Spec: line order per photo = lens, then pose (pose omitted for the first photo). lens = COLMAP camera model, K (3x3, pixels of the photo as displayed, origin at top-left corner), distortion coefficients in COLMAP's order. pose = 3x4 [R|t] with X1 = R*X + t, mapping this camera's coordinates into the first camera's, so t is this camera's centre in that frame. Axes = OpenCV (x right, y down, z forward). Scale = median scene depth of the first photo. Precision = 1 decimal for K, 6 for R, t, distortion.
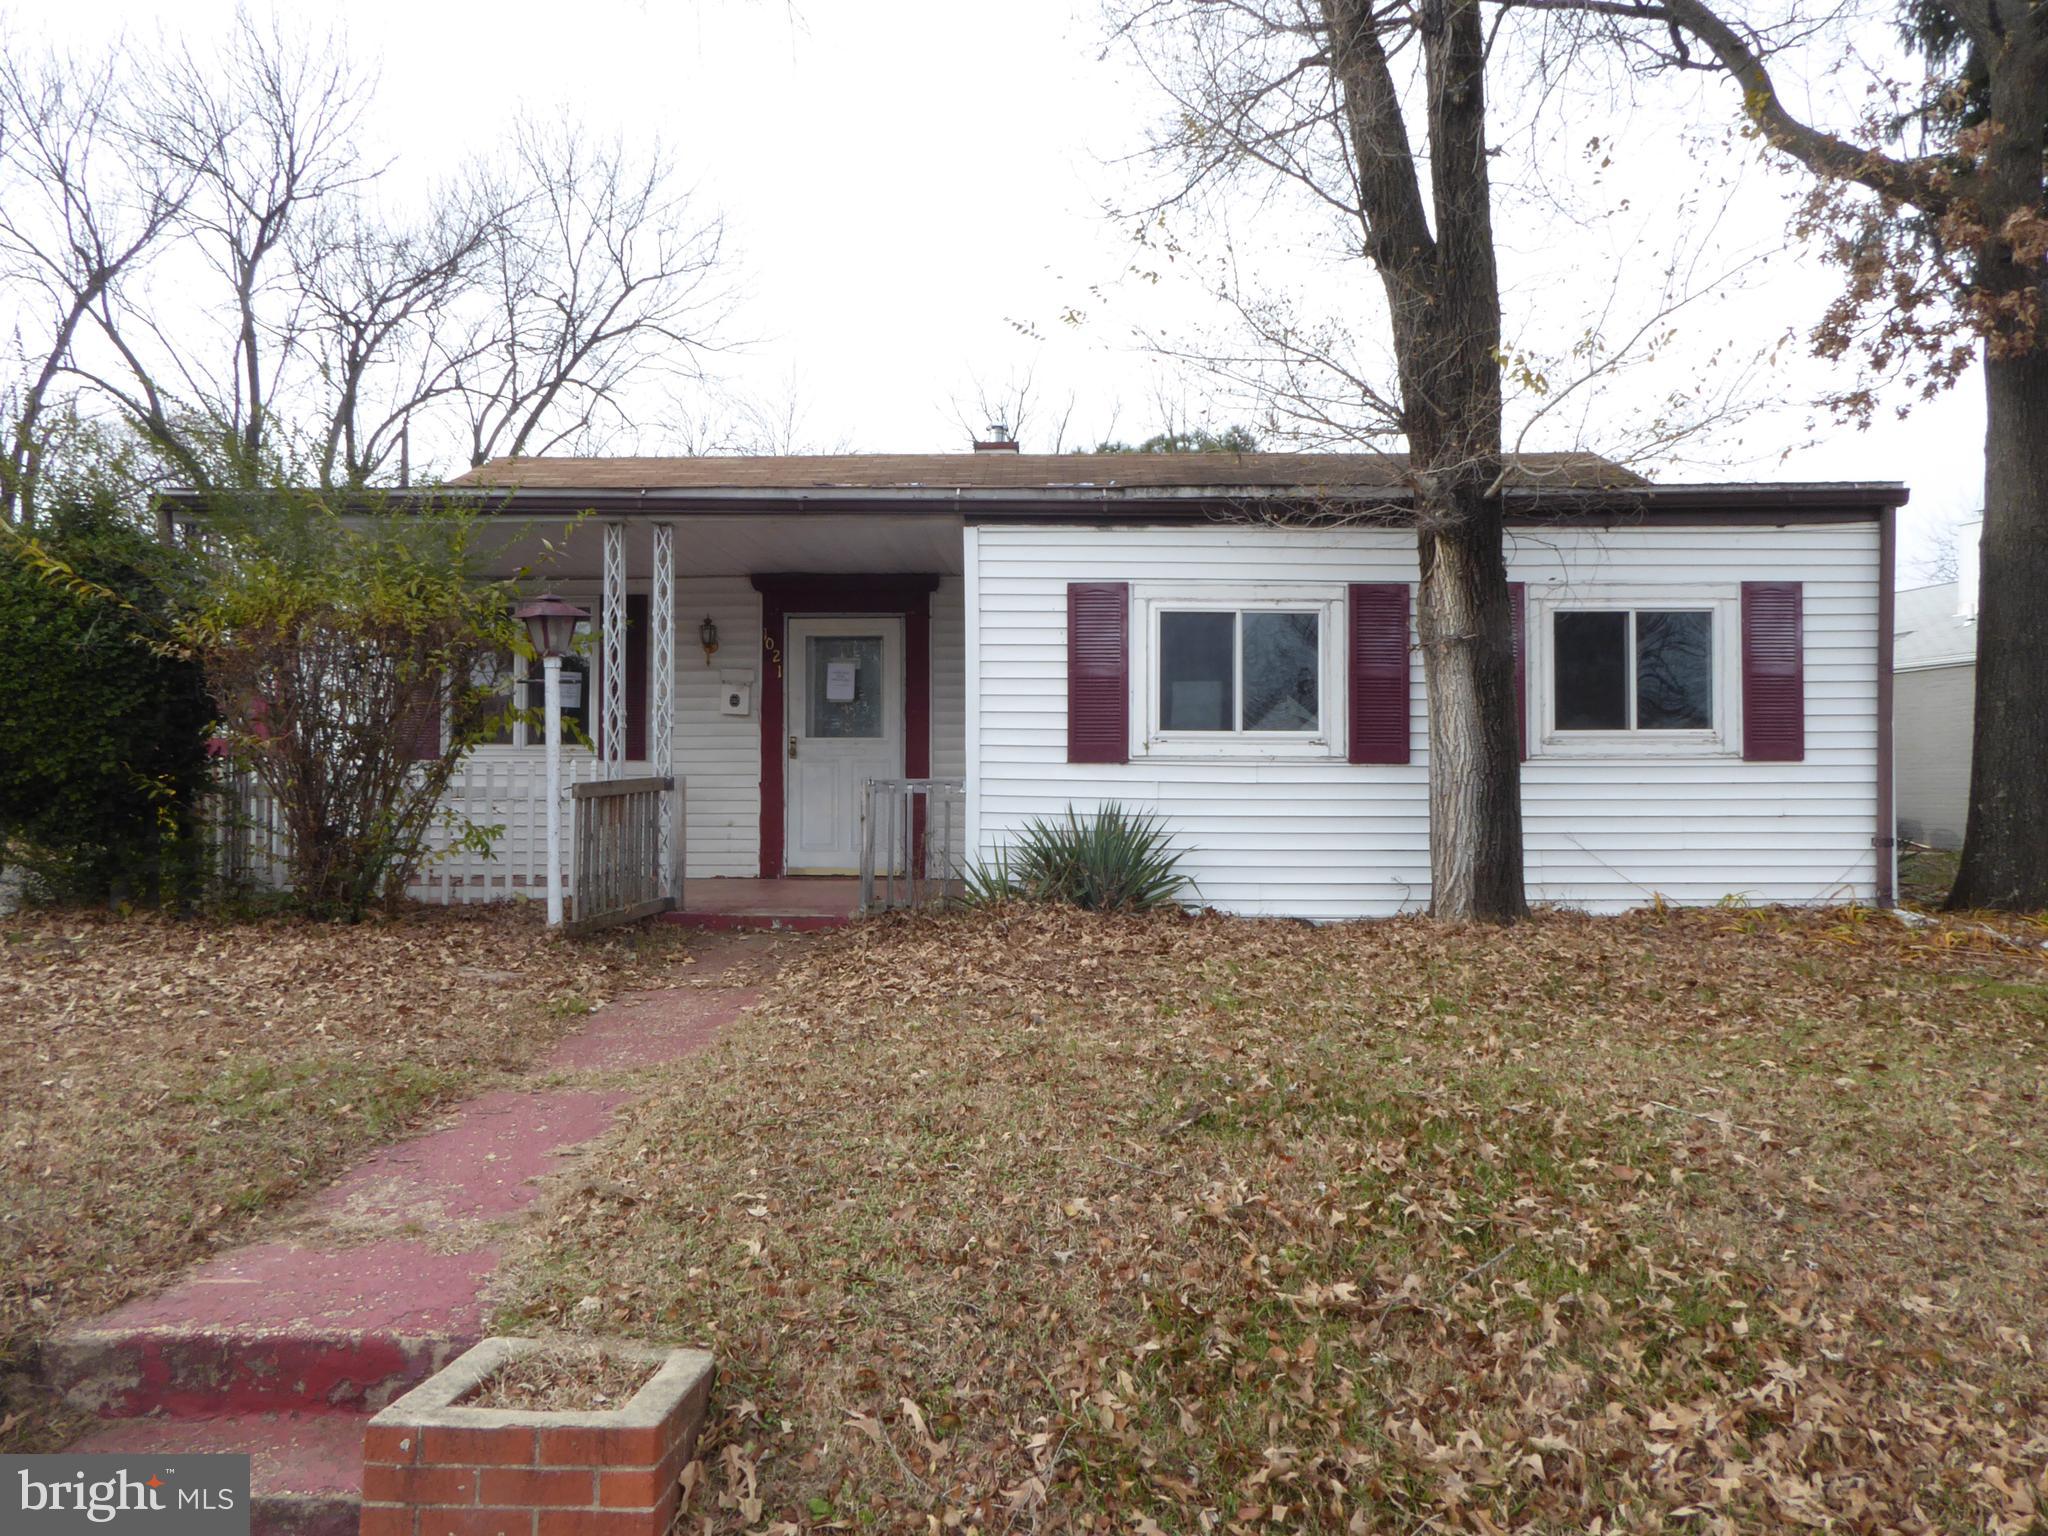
lens RADIAL K [[1436.8, 0, 1024.0], [0, 1436.8, 768.0], [0, 0, 1]] dist [-0.007928, 0.000151]
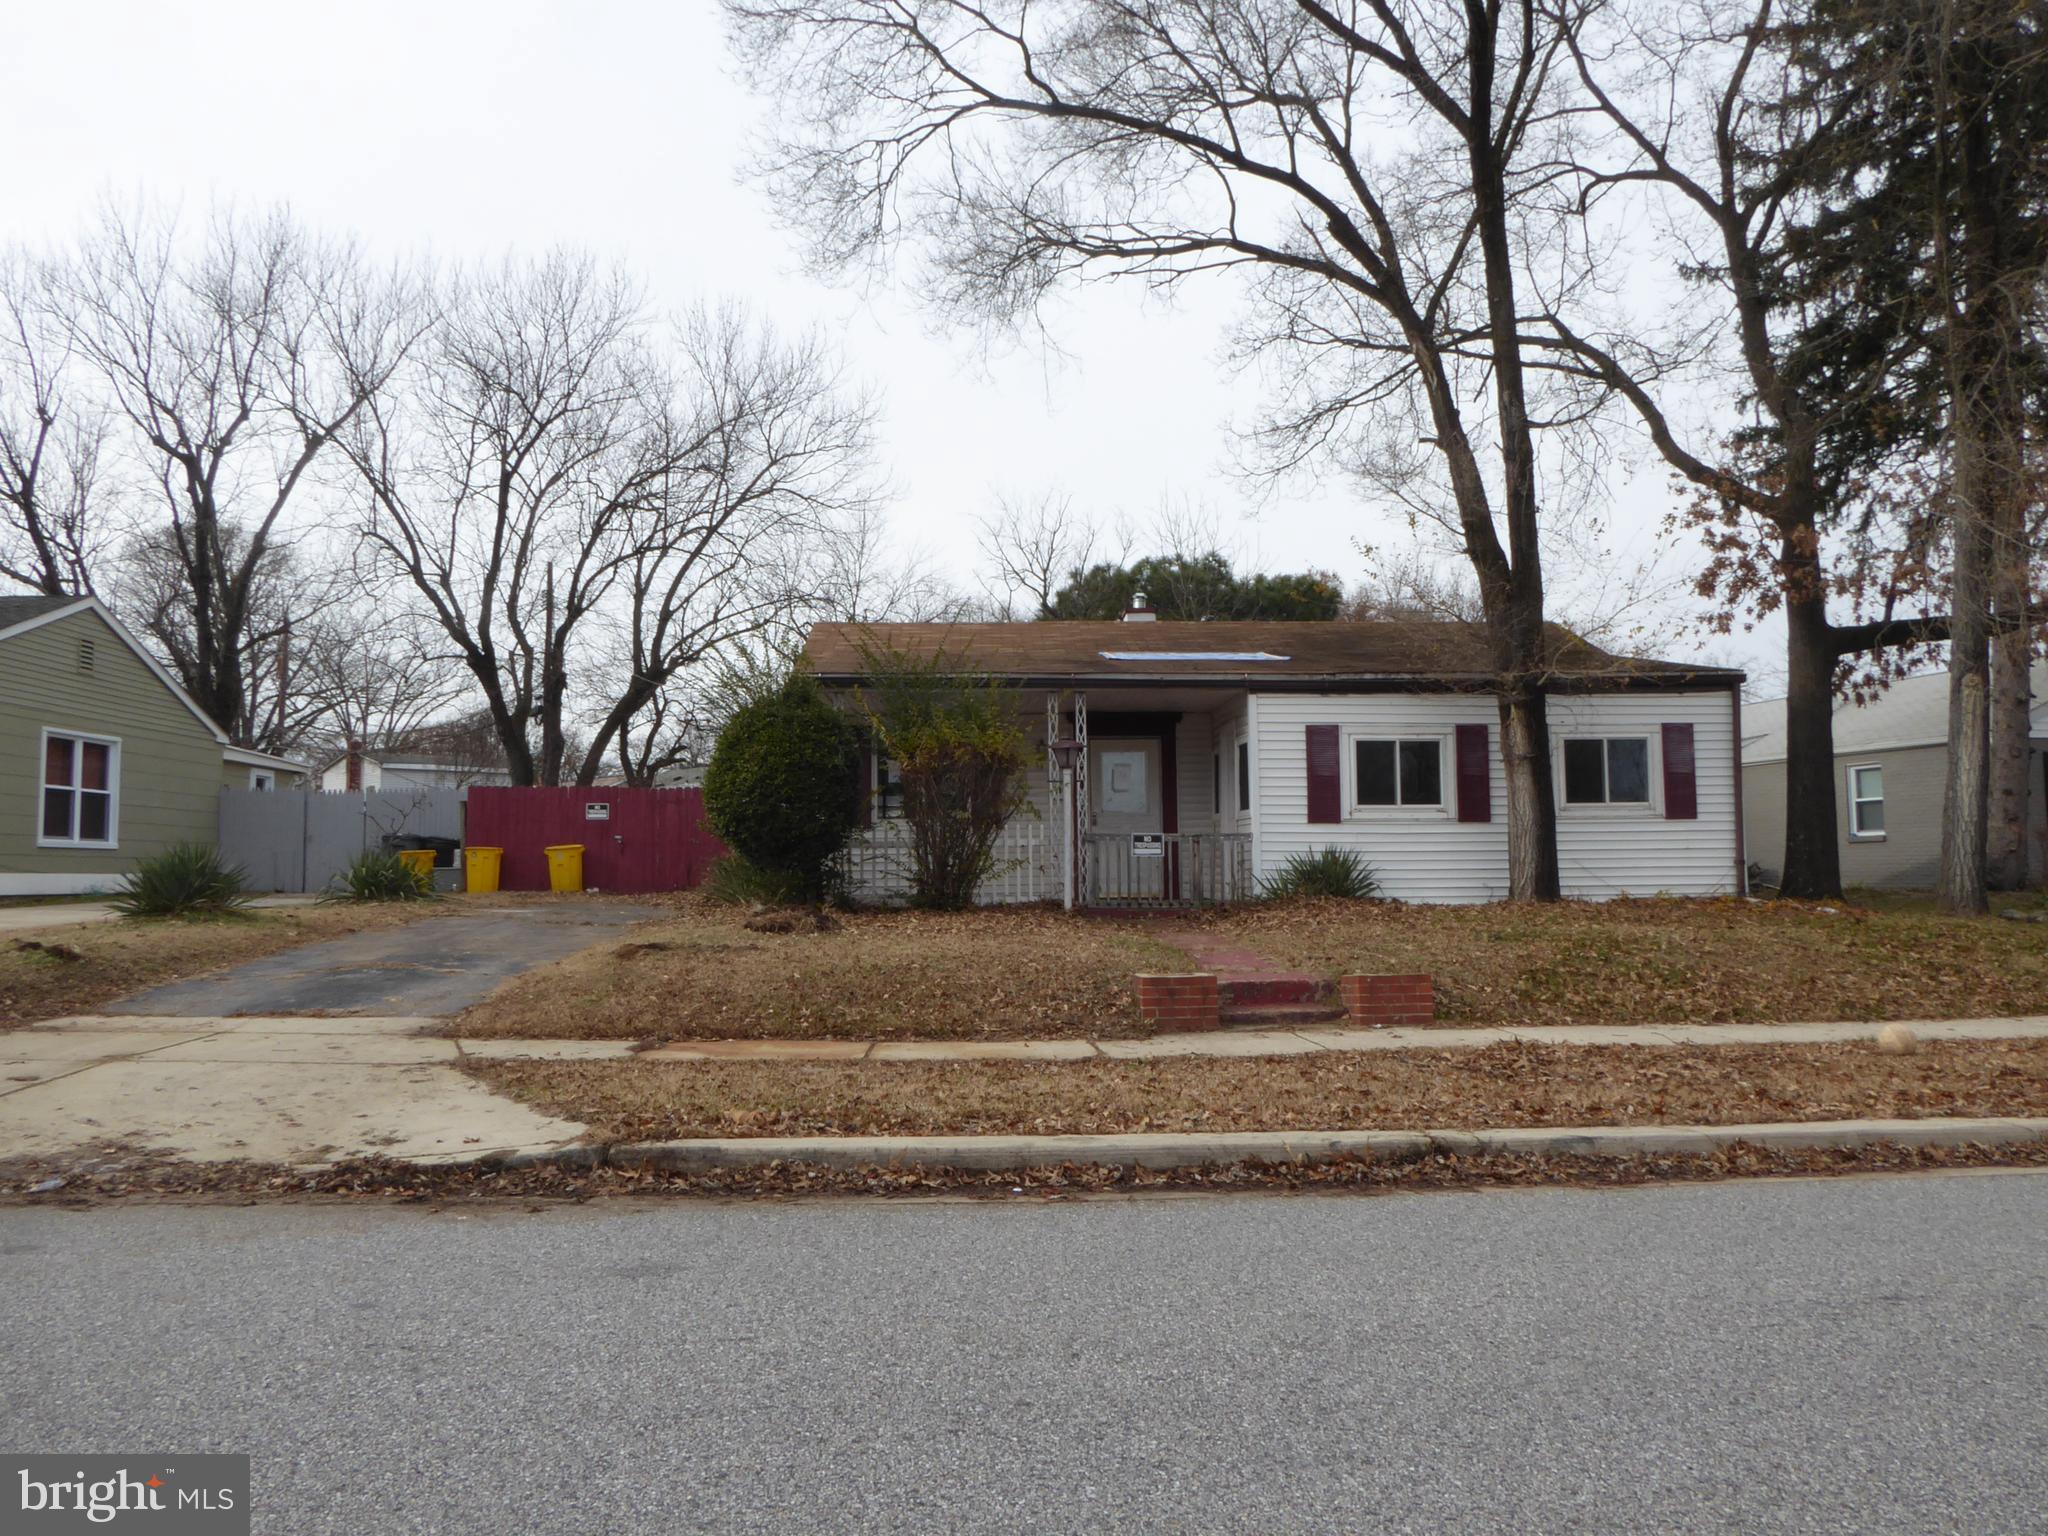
lens RADIAL K [[1392.7, 0, 1024.0], [0, 1392.7, 768.0], [0, 0, 1]] dist [0.005194, 0.001469]
pose [[0.997731, -0.005271, 0.067117, -0.449908], [0.008023, 0.999135, -0.040797, -0.004336], [-0.066844, 0.041243, 0.996911, -0.750771]]
